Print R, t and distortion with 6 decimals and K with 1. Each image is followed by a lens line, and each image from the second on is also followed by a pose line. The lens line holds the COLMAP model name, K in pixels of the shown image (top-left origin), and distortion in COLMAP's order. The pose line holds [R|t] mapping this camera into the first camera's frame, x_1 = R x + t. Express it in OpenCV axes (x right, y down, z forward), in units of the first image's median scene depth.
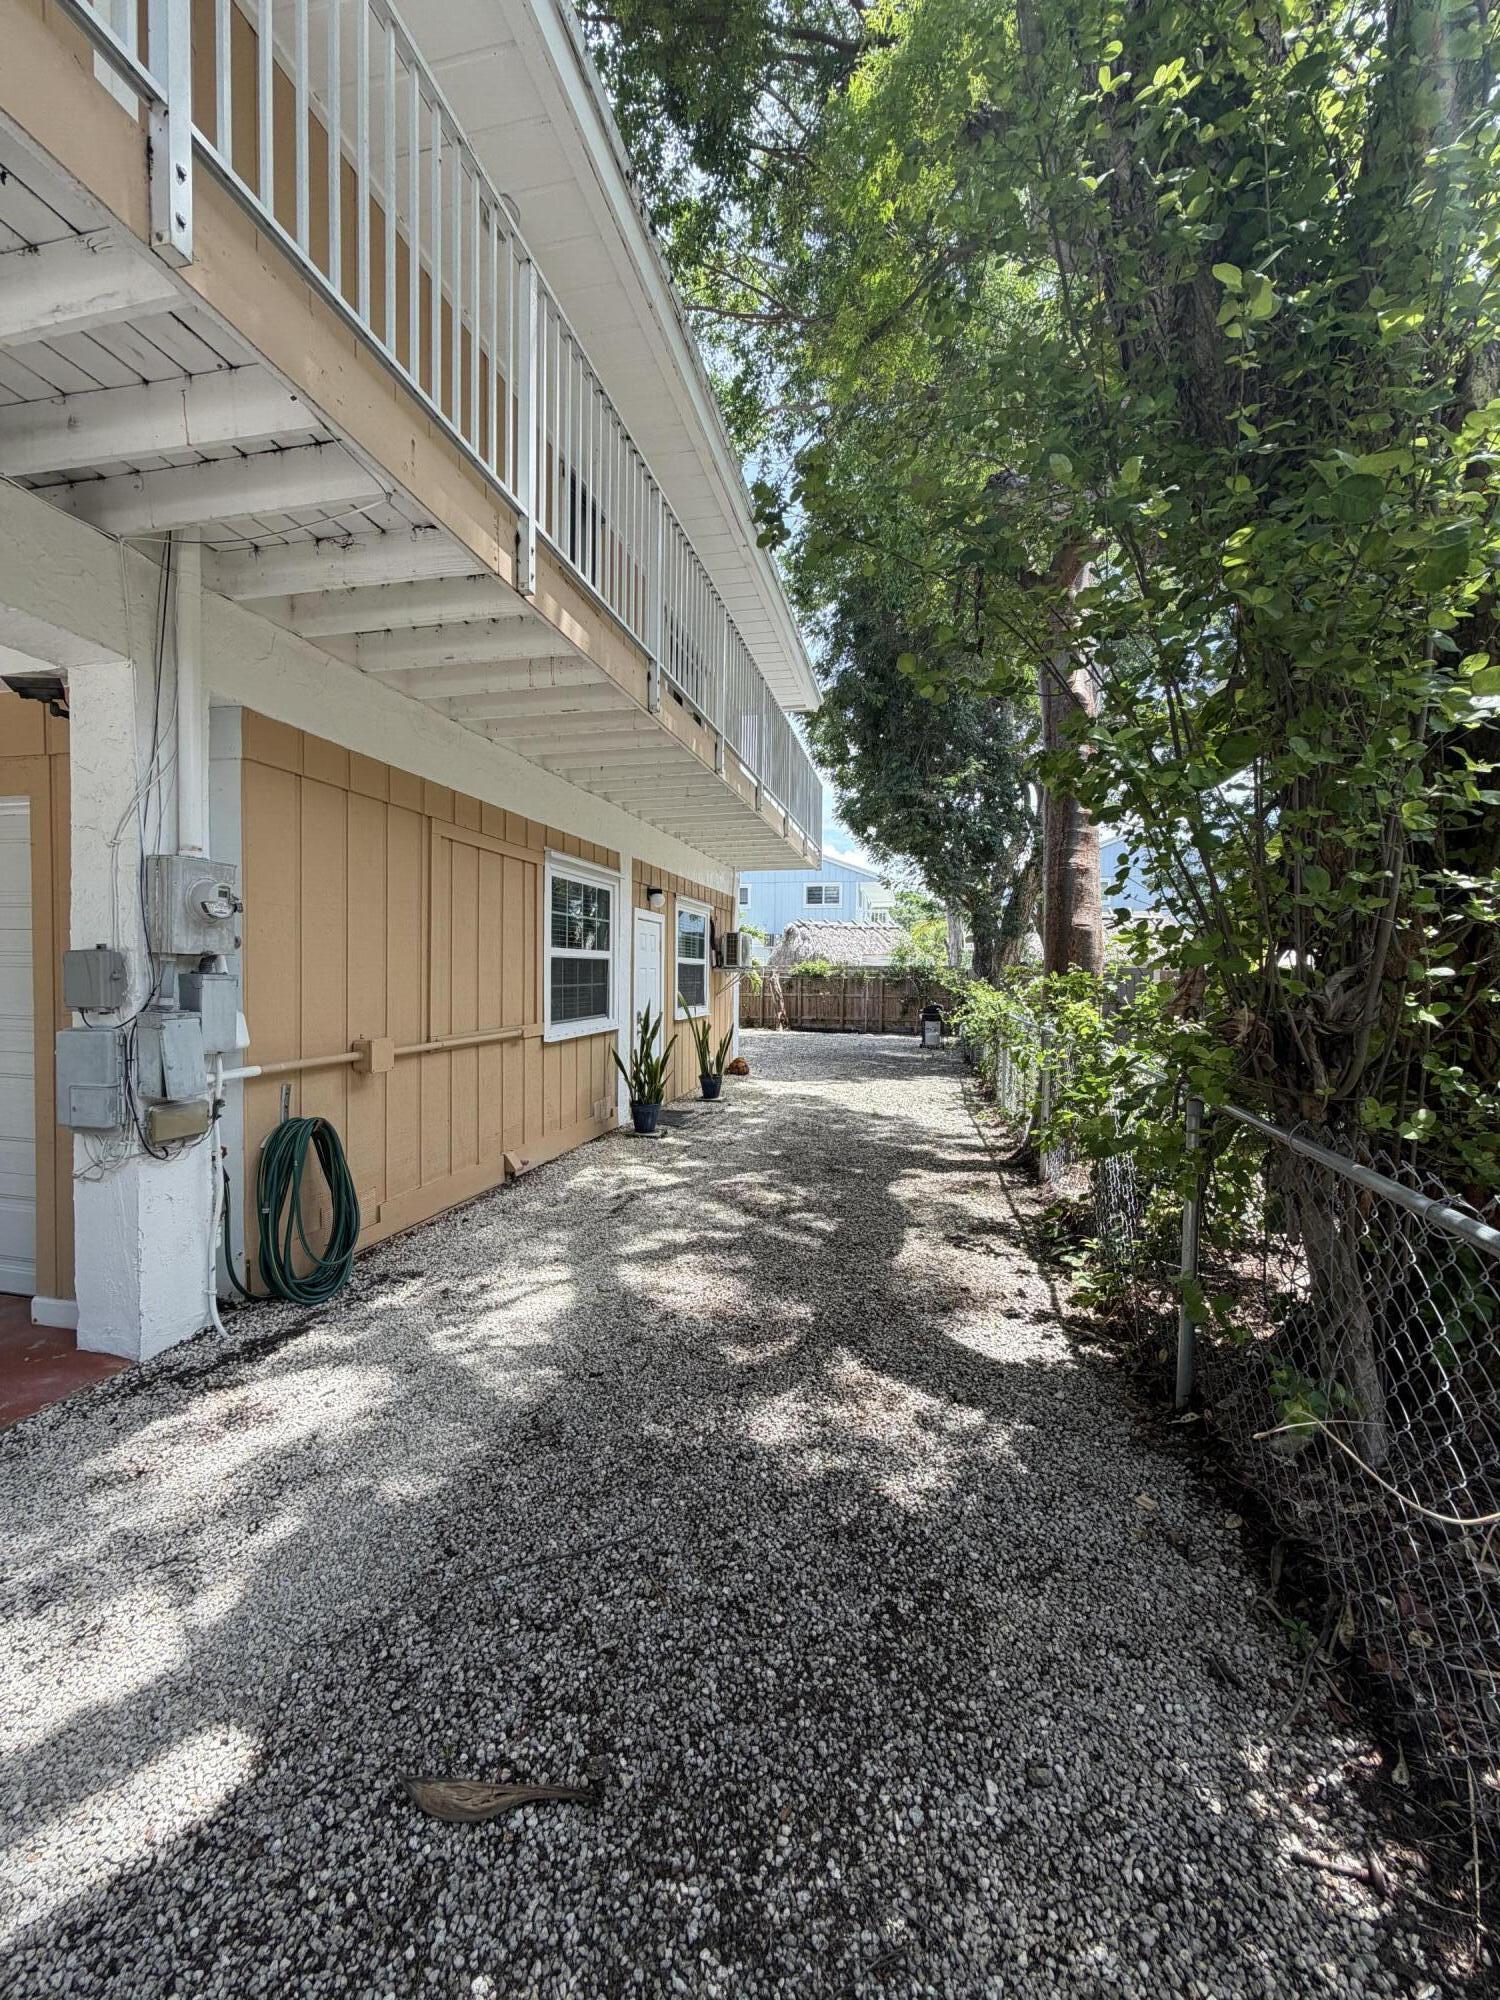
lens RADIAL K [[798.1, 0, 748.0], [0, 798.1, 997.7], [0, 0, 1]] dist [0.002074, -0.000538]
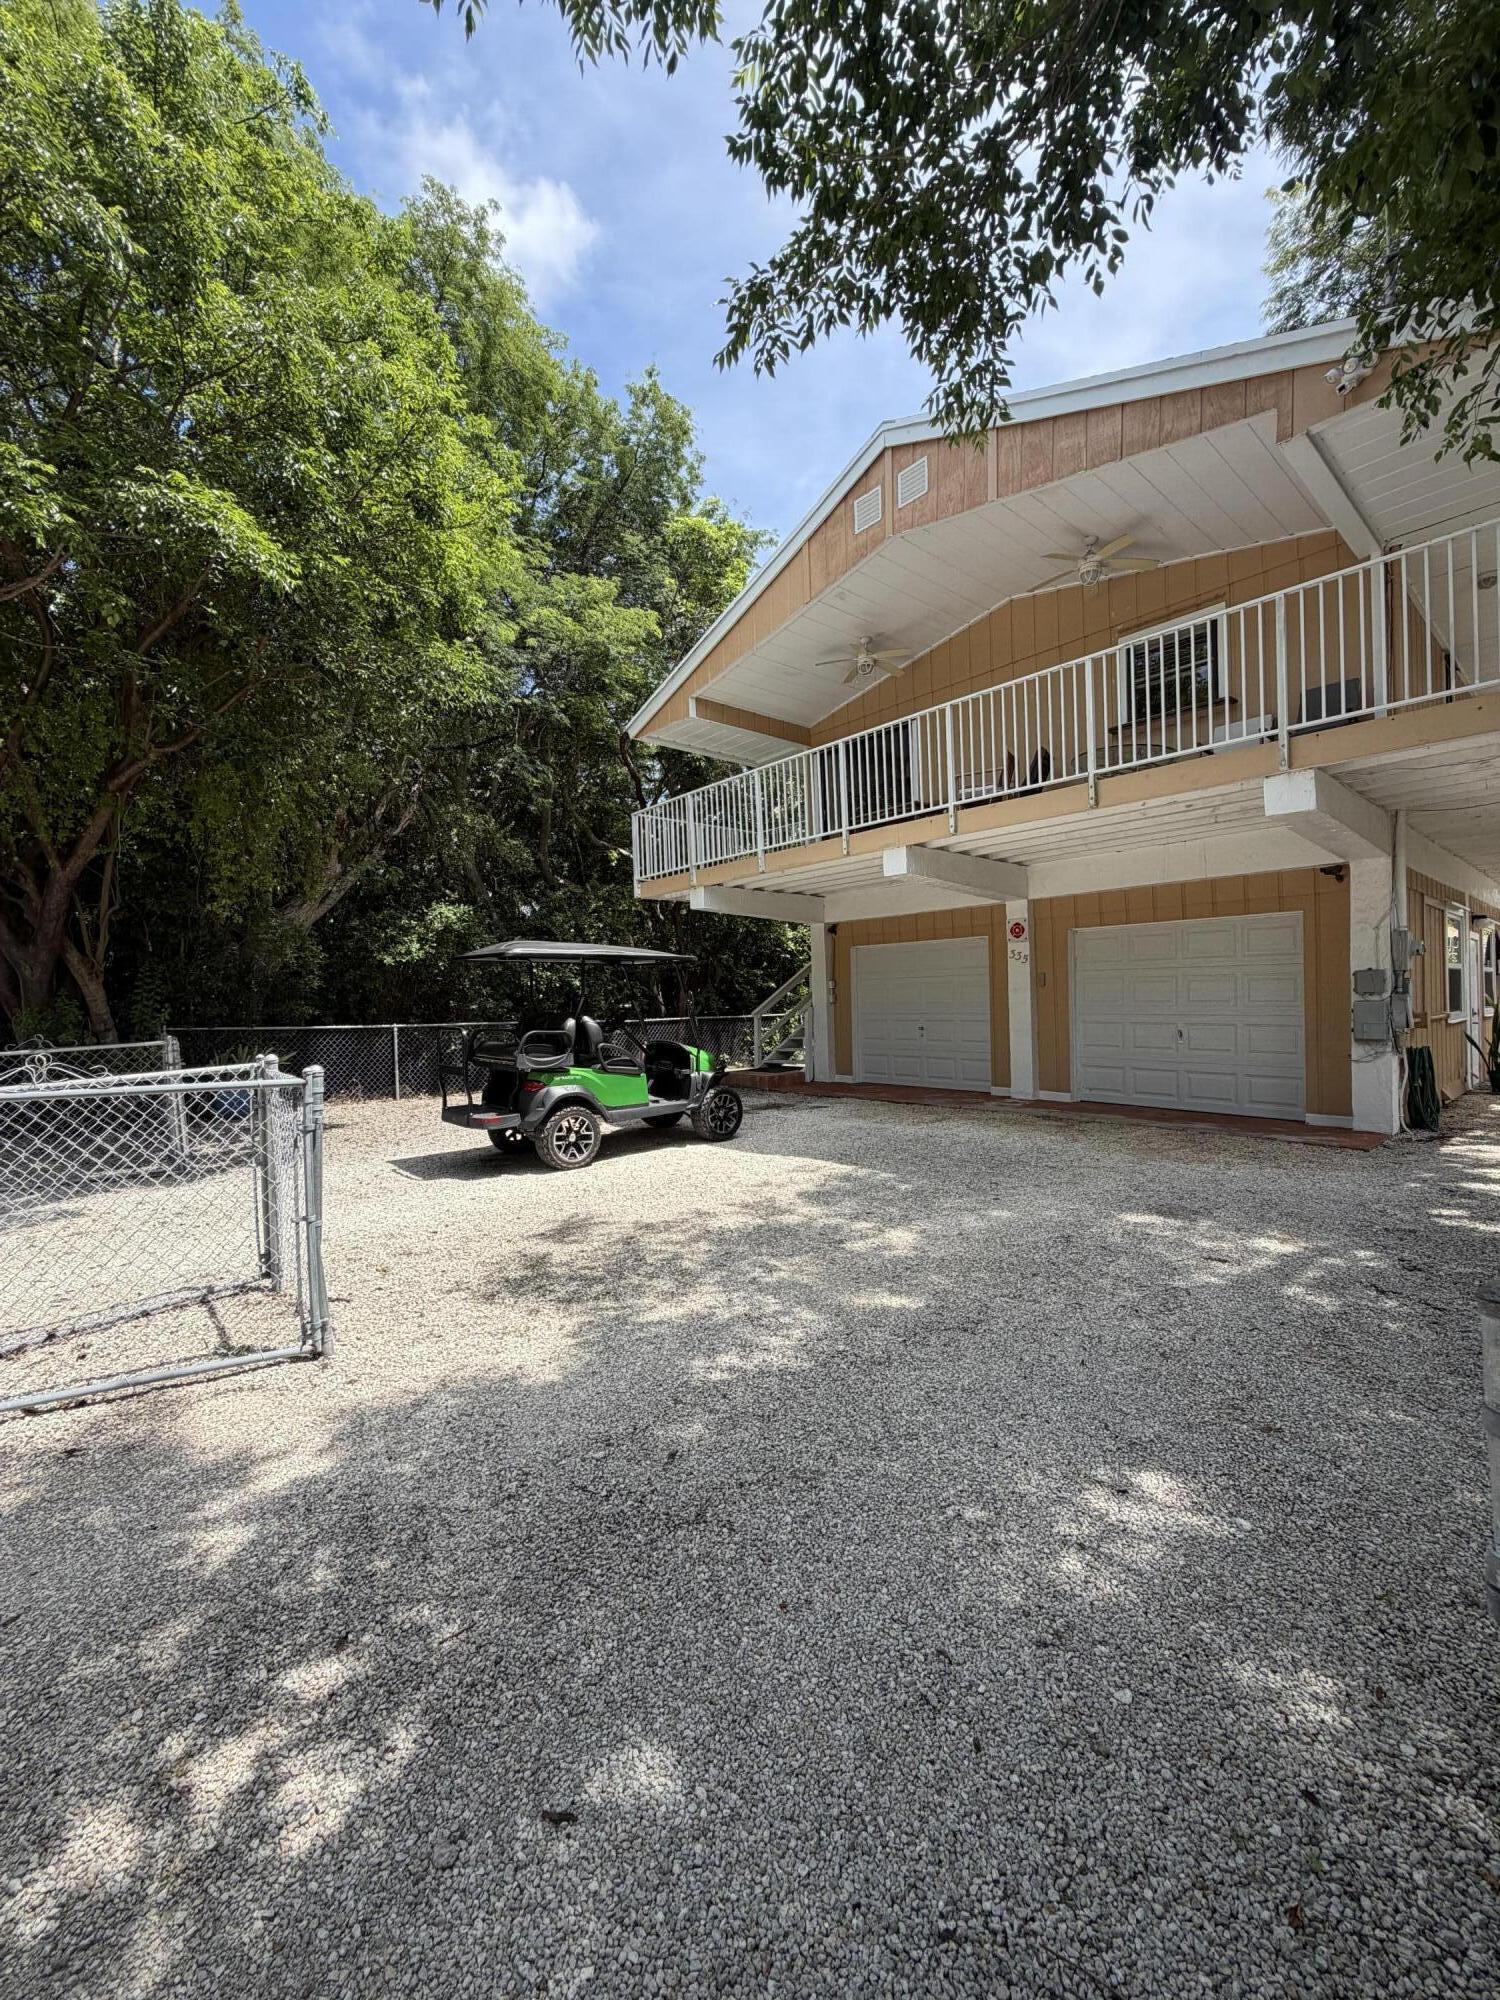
lens RADIAL K [[798.1, 0, 748.0], [0, 798.1, 997.7], [0, 0, 1]] dist [0.002074, -0.000538]
pose [[0.810772, -0.024761, -0.584838, -0.252033], [0.007779, 0.999472, -0.031532, 0.024880], [0.585310, 0.021016, 0.810537, -0.597912]]
